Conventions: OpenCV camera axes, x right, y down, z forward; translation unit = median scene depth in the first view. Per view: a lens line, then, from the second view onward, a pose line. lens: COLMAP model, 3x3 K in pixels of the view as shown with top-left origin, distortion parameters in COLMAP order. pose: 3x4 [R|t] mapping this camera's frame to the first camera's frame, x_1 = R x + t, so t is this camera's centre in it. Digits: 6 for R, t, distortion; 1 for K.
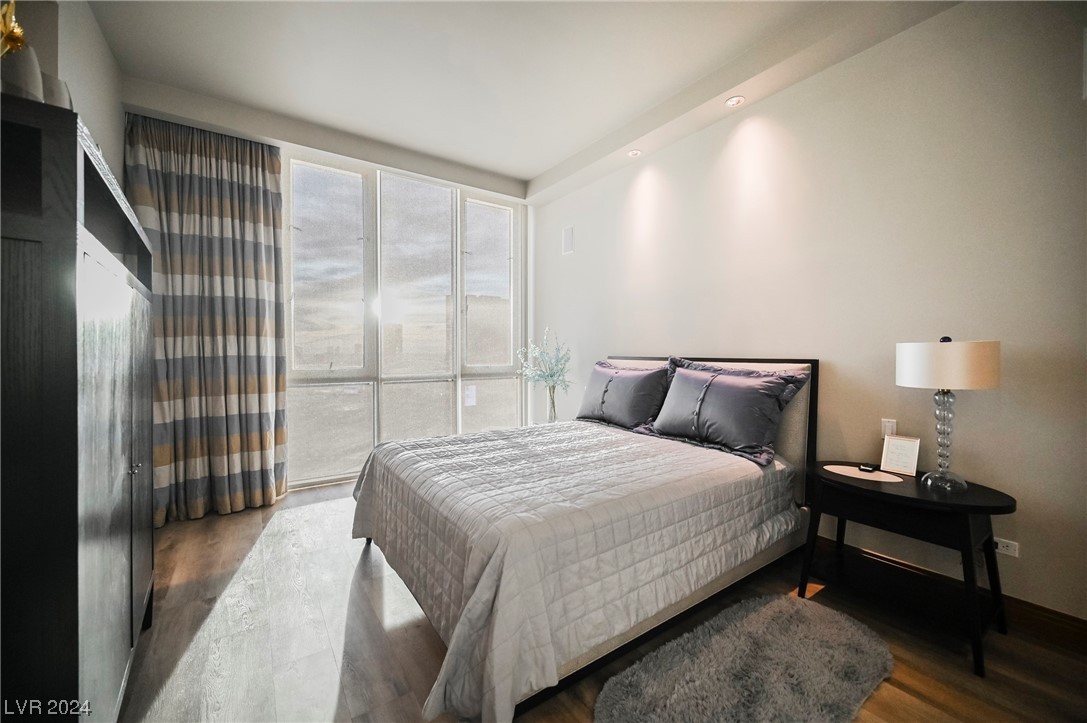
lens RADIAL K [[425.5, 0, 540.5], [0, 425.5, 364.4], [0, 0, 1]] dist [-0.002799, 0.000389]
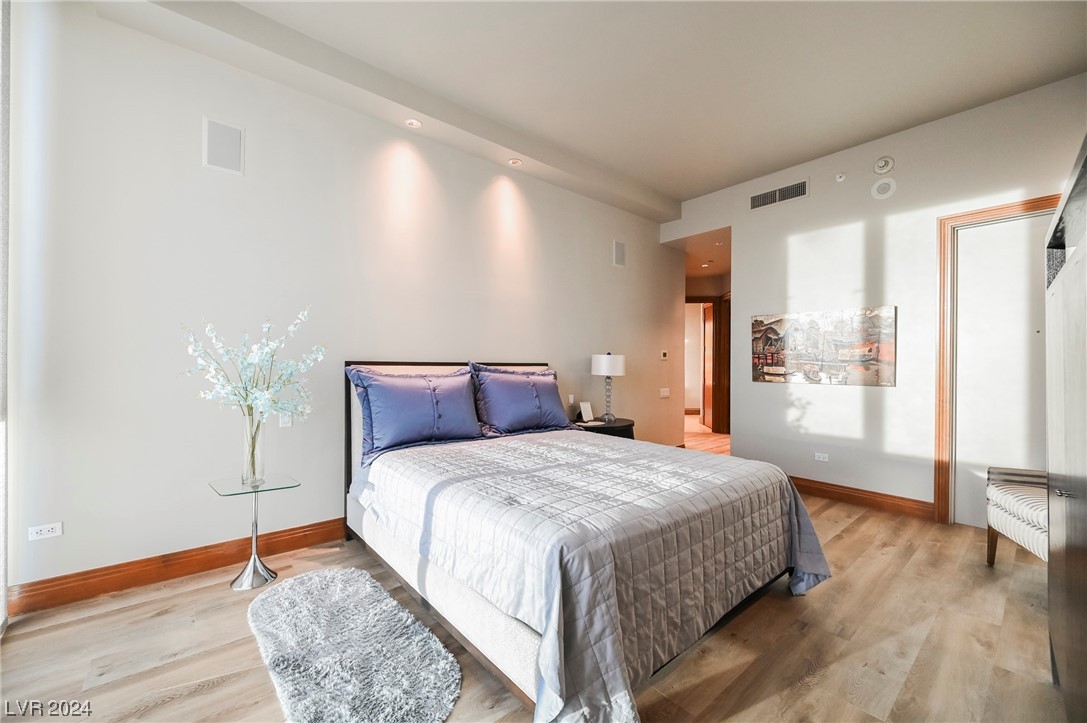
lens RADIAL K [[425.5, 0, 540.2], [0, 425.5, 359.3], [0, 0, 1]] dist [-0.002799, 0.000389]
pose [[-0.073219, -0.001541, 0.997315, -0.830615], [0.015106, 0.999882, 0.002654, -0.027706], [-0.997201, 0.015259, -0.073187, 1.011082]]
